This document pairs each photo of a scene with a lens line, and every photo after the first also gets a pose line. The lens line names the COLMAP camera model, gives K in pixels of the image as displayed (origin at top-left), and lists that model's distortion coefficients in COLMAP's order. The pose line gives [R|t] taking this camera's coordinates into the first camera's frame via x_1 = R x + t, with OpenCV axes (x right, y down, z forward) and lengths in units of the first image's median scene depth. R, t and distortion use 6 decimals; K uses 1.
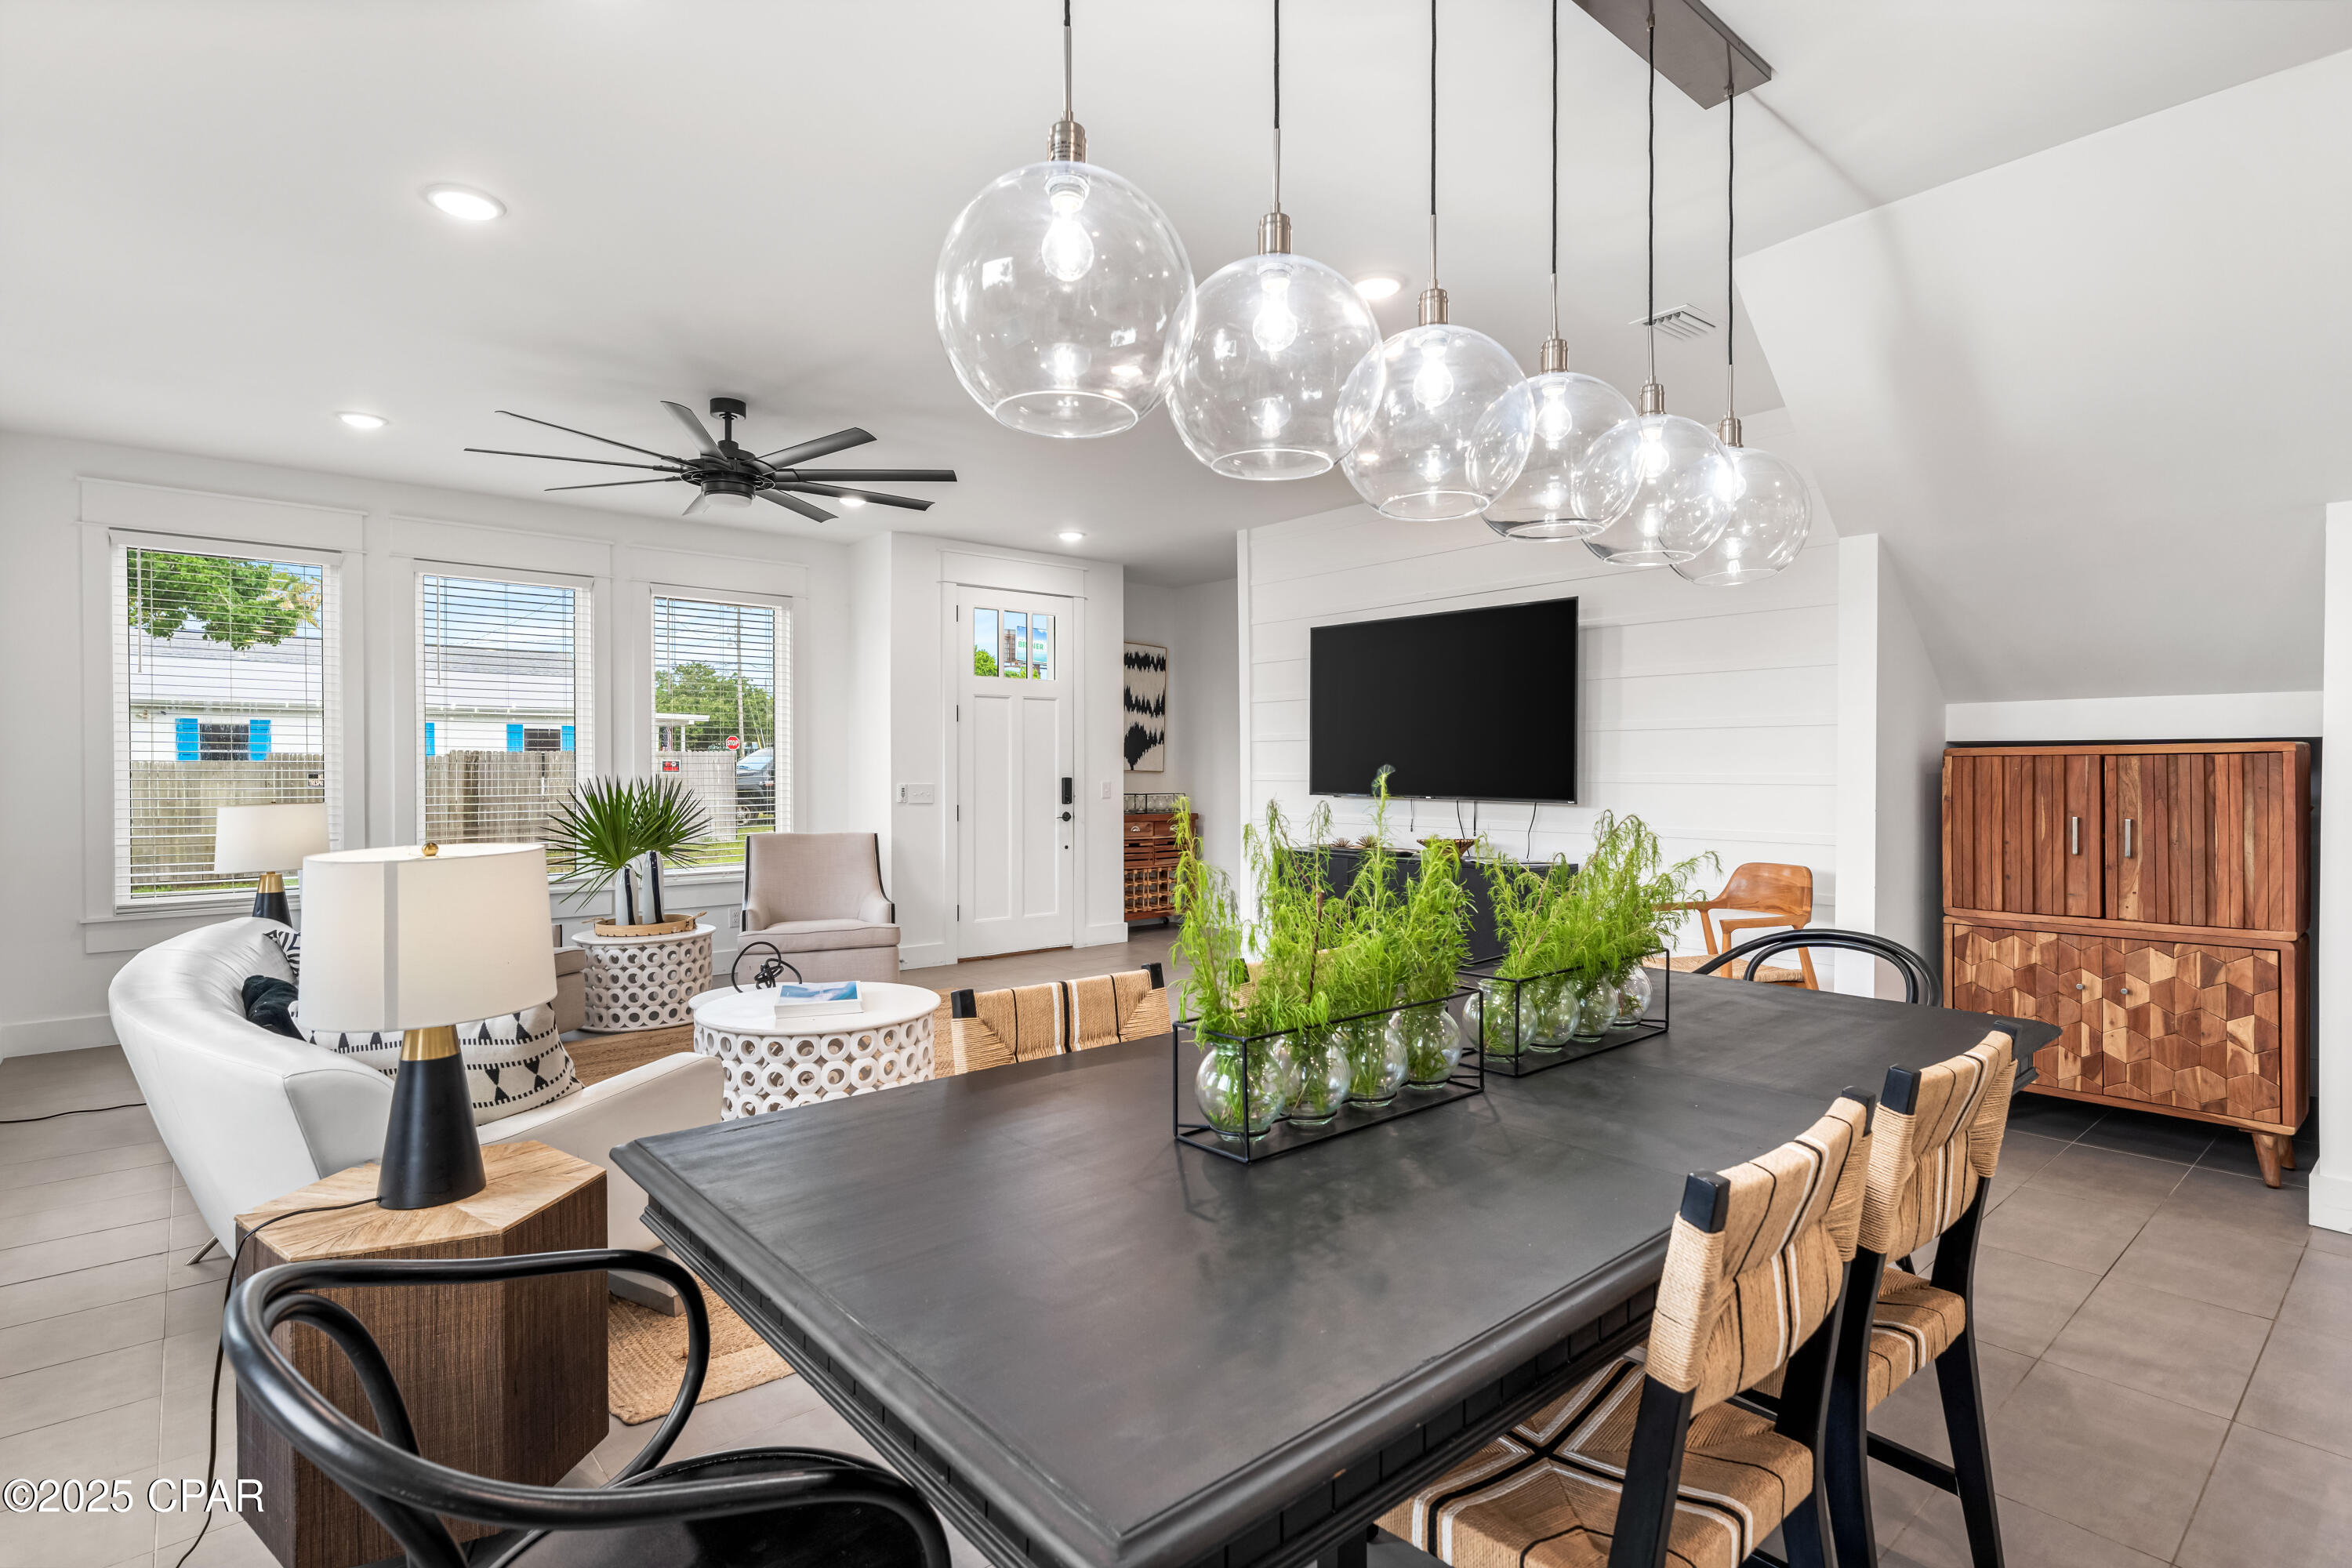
lens RADIAL K [[1150.4, 0, 1170.8], [0, 1150.4, 776.4], [0, 0, 1]] dist [0.000893, 0.000114]
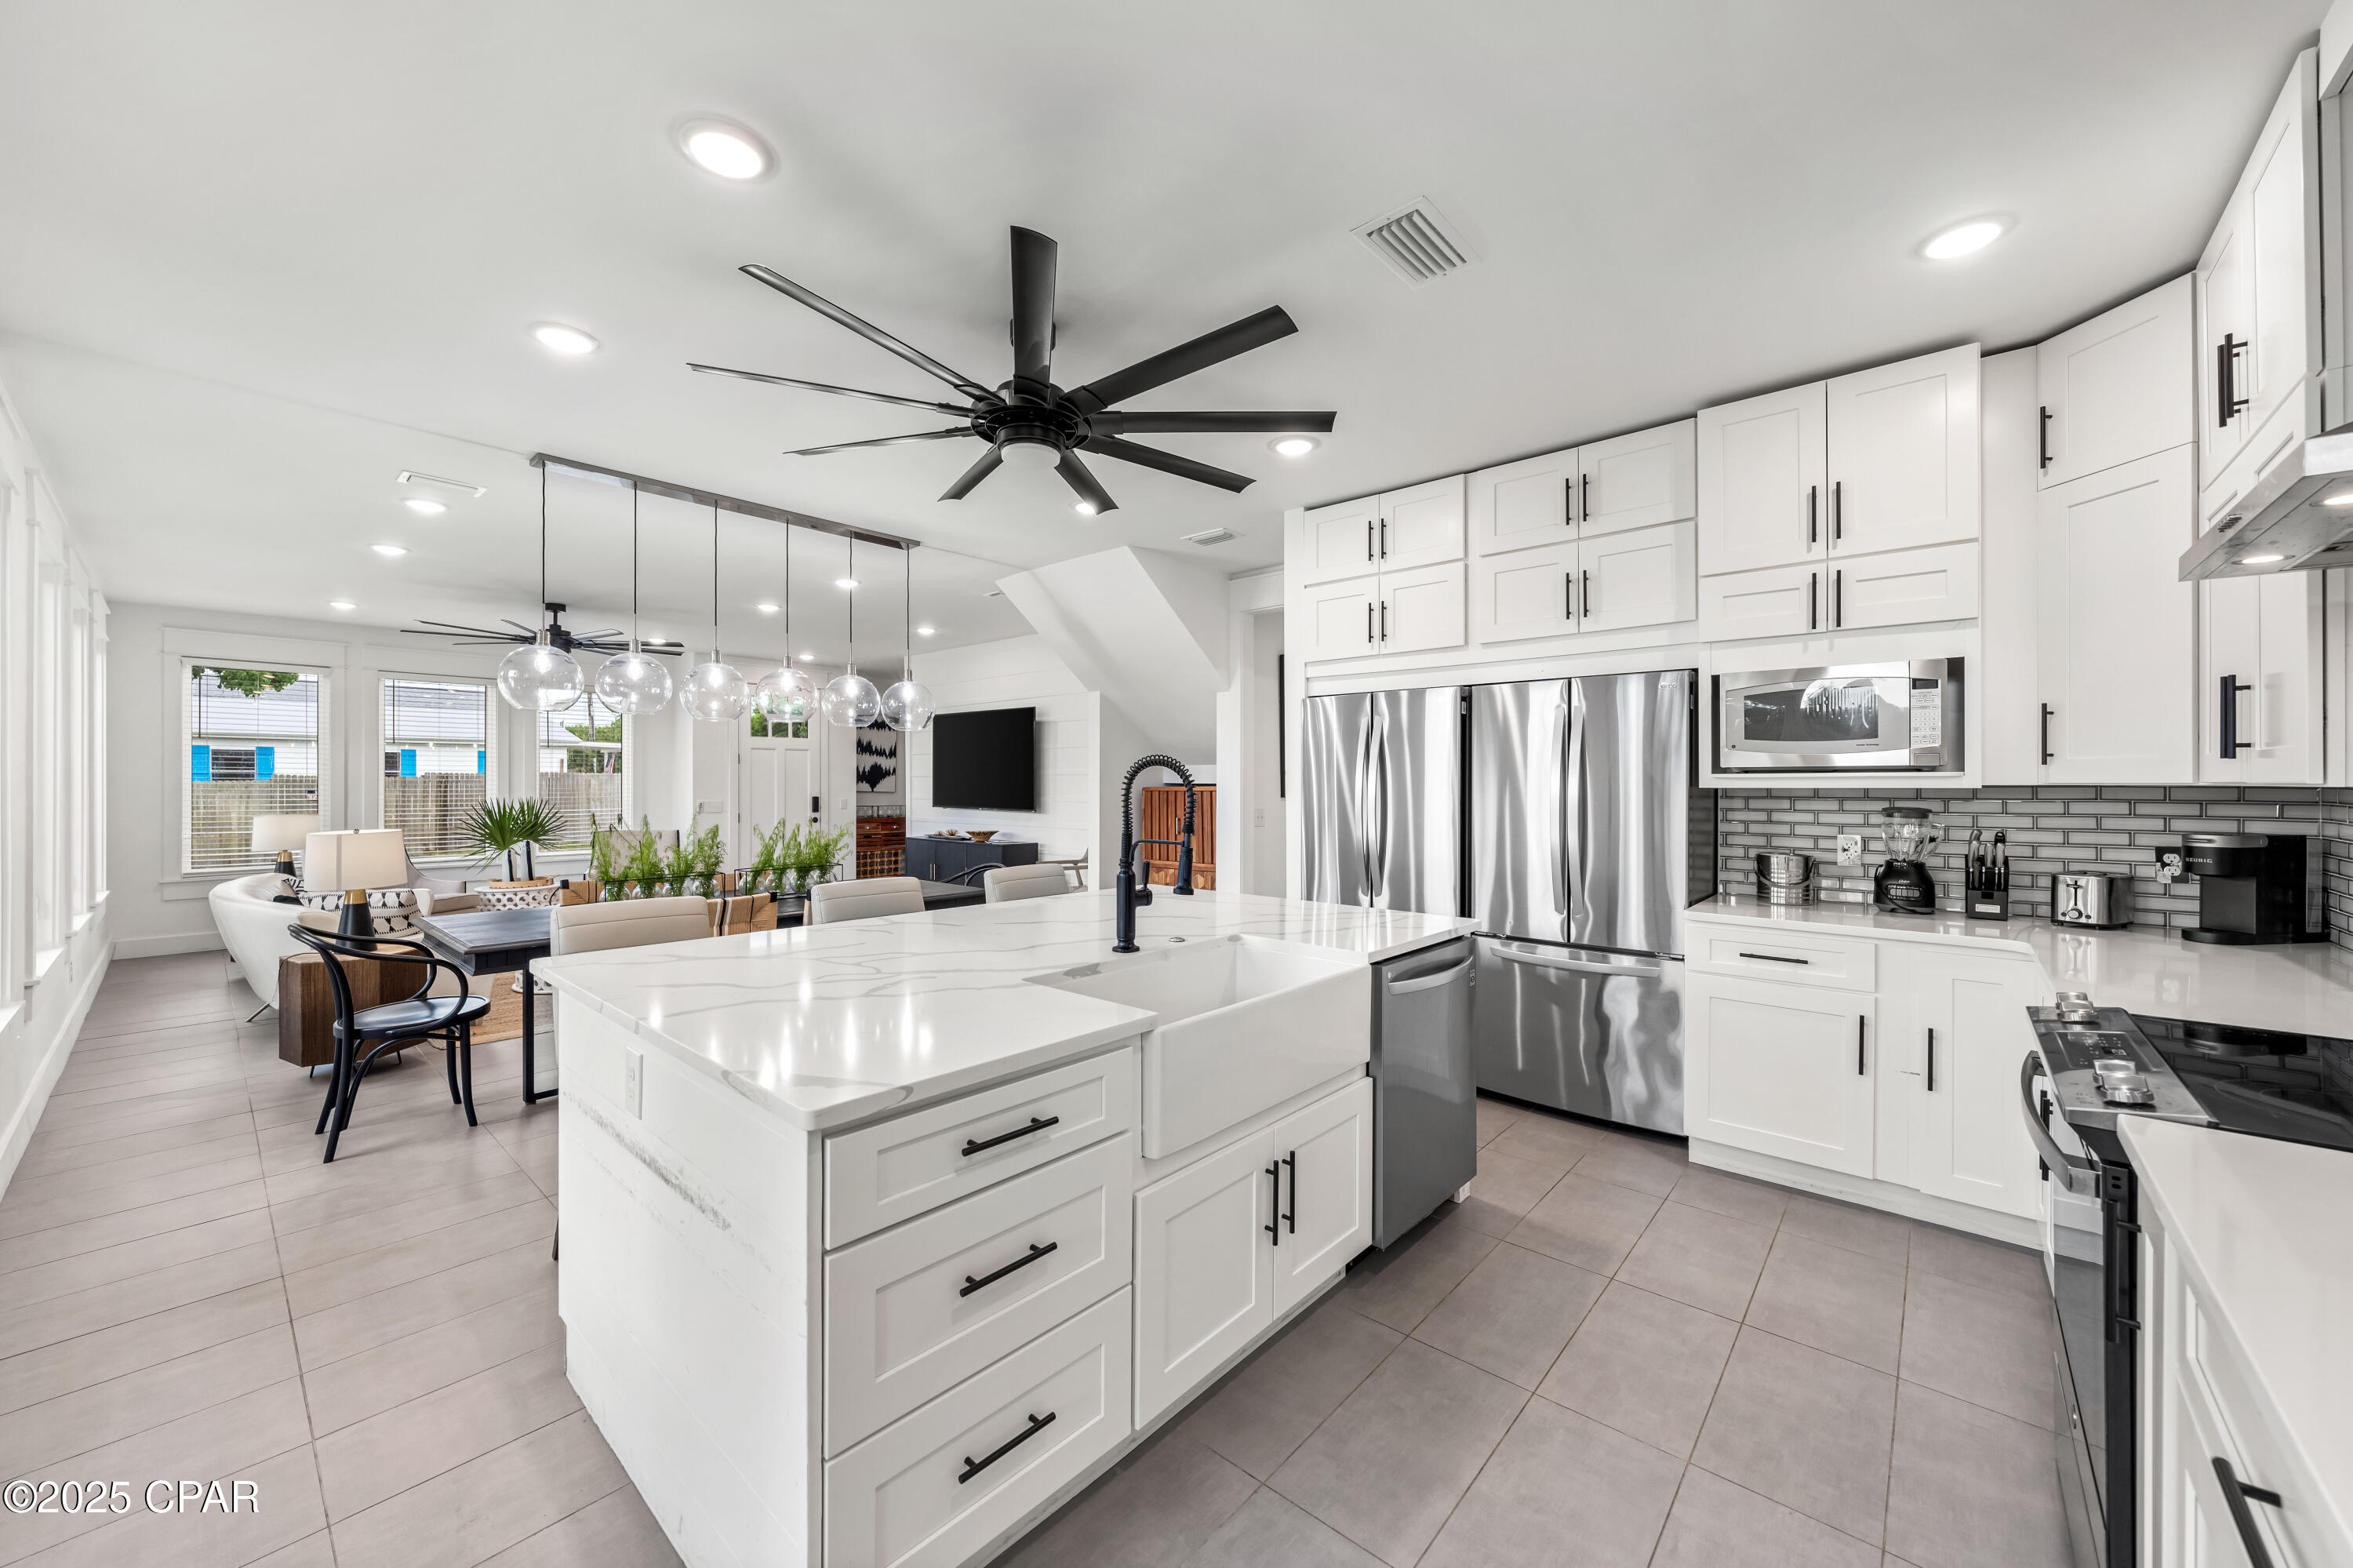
lens RADIAL K [[881.4, 0, 1176.8], [0, 881.4, 779.3], [0, 0, 1]] dist [-0.000369, -0.000092]
pose [[0.990685, 0.002752, 0.136144, 0.359182], [-0.001193, 0.999933, -0.011531, -0.013956], [-0.136166, 0.011261, 0.990622, -0.482375]]
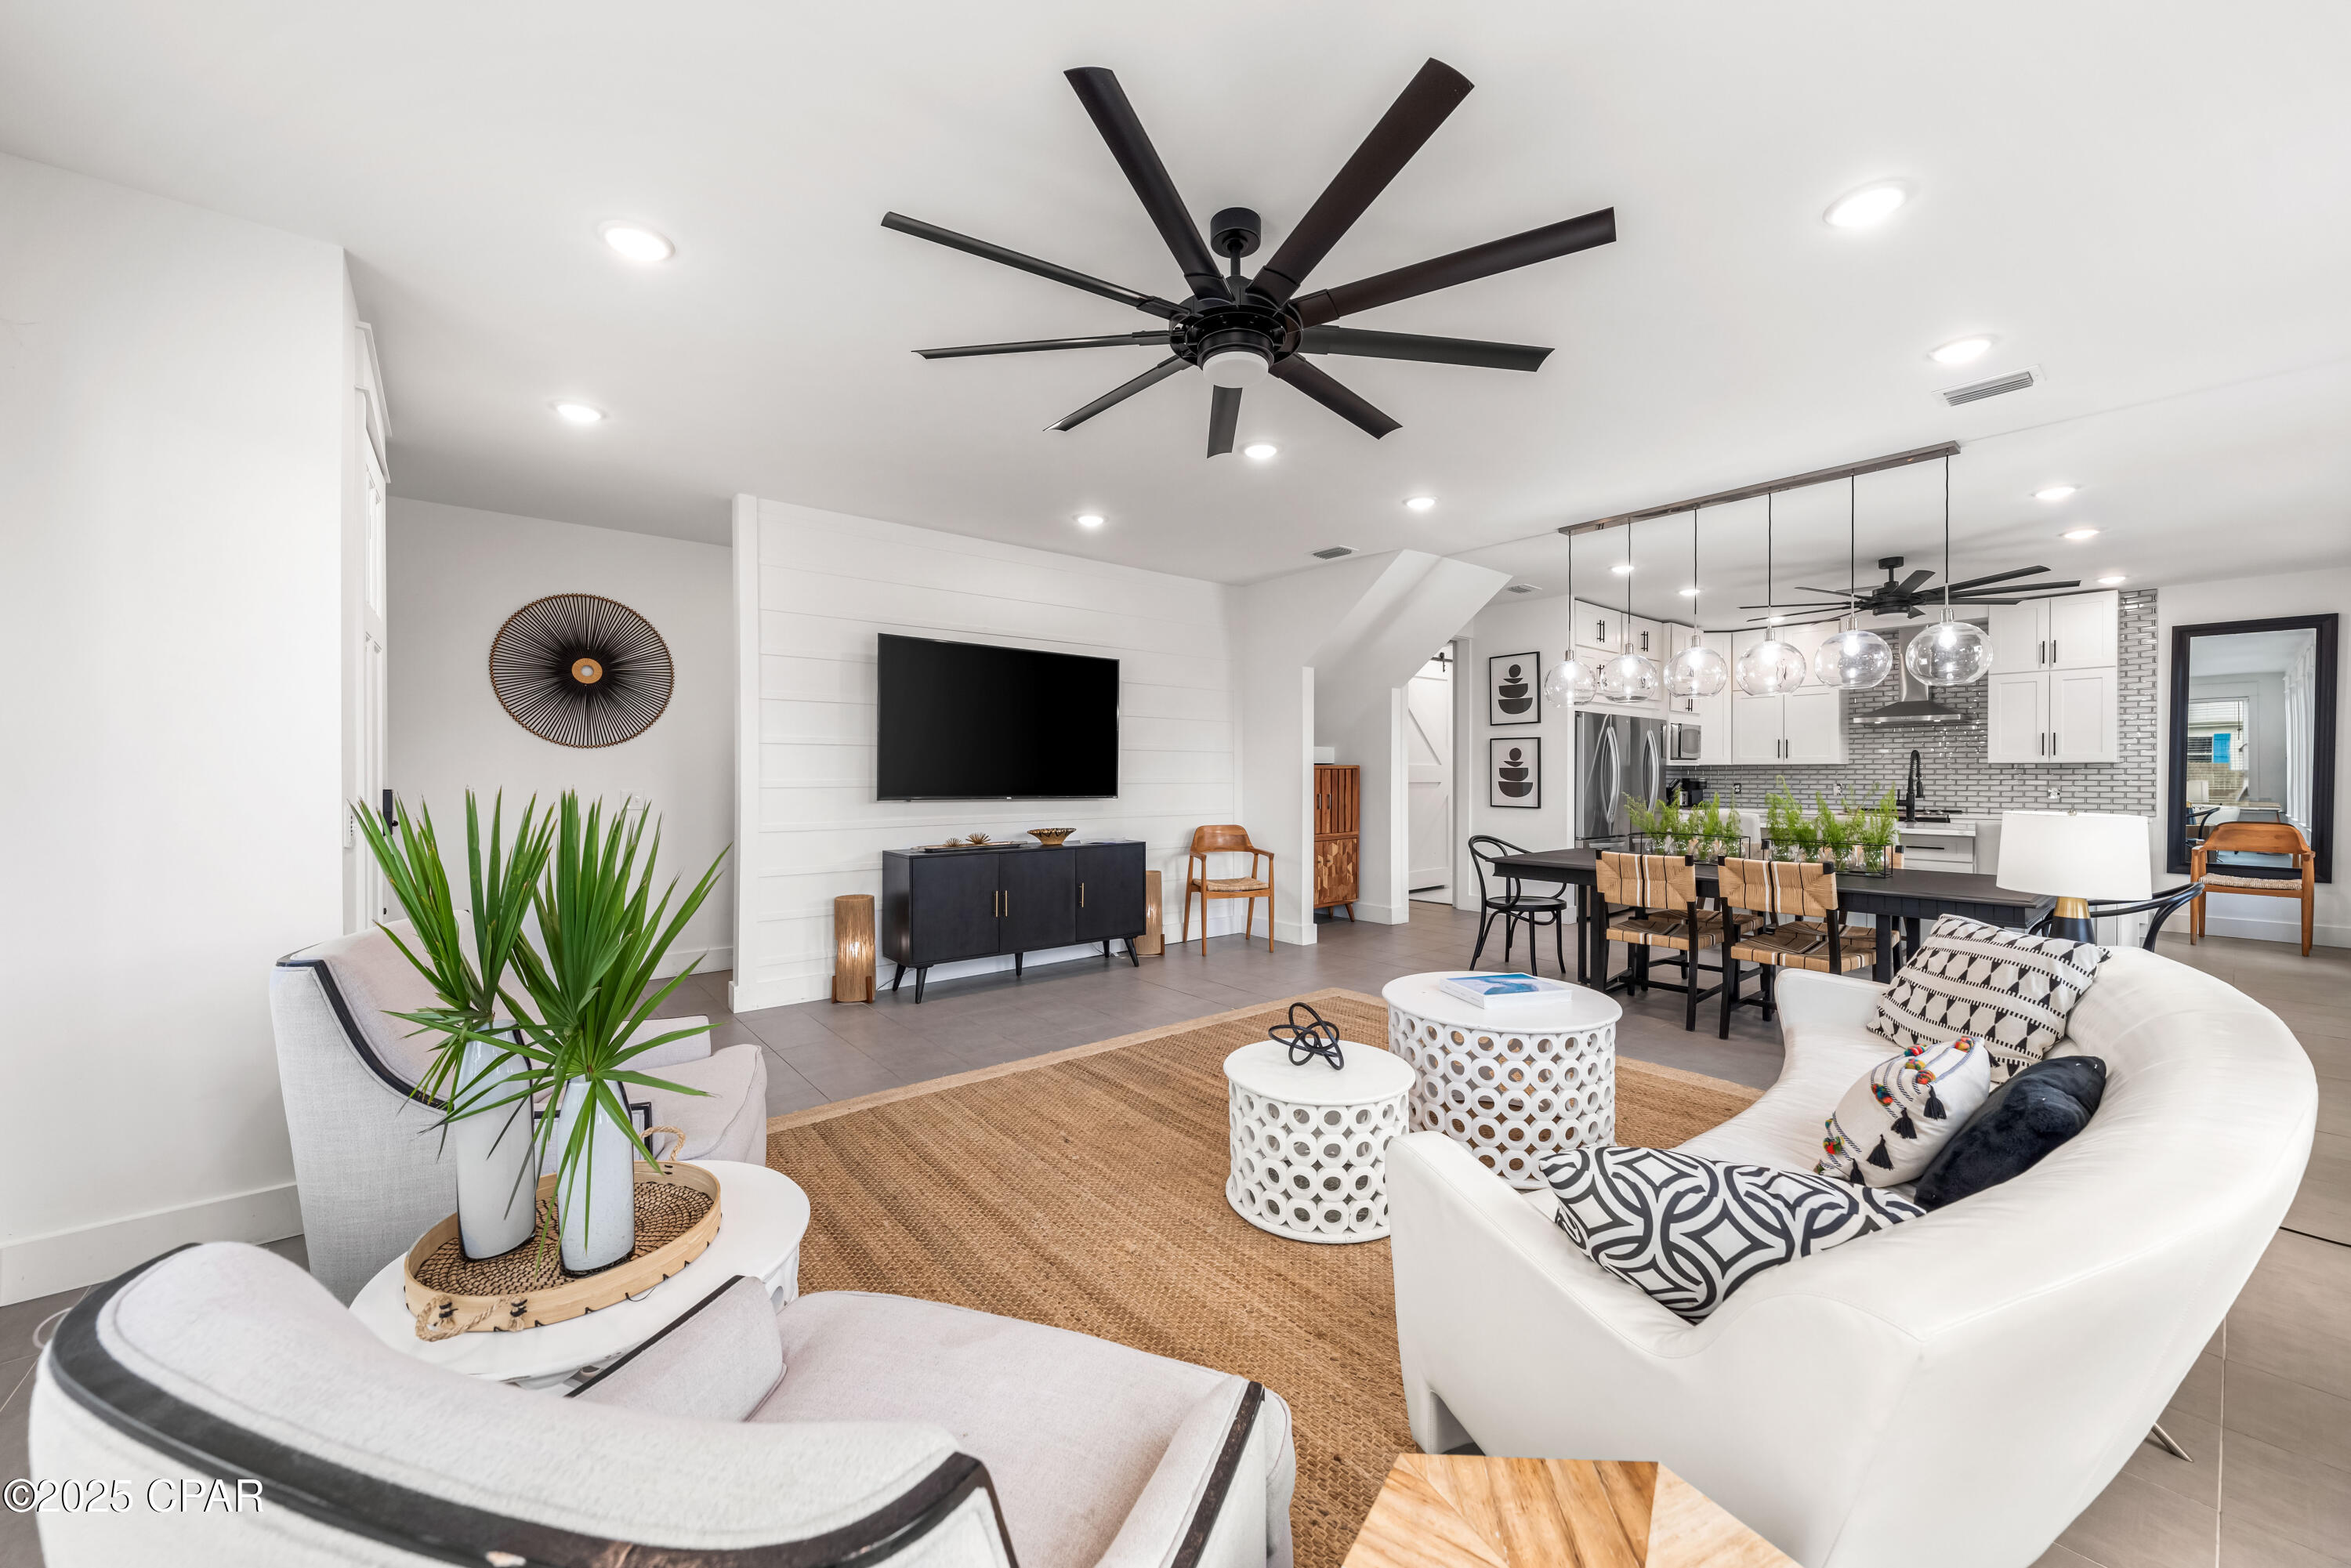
lens RADIAL K [[880.6, 0, 1175.8], [0, 880.6, 779.3], [0, 0, 1]] dist [-0.000369, -0.000092]
pose [[0.015004, -0.004410, 0.999878, -0.734479], [0.007368, 0.999964, 0.004300, -0.004467], [-0.999860, 0.007303, 0.015036, 0.843485]]
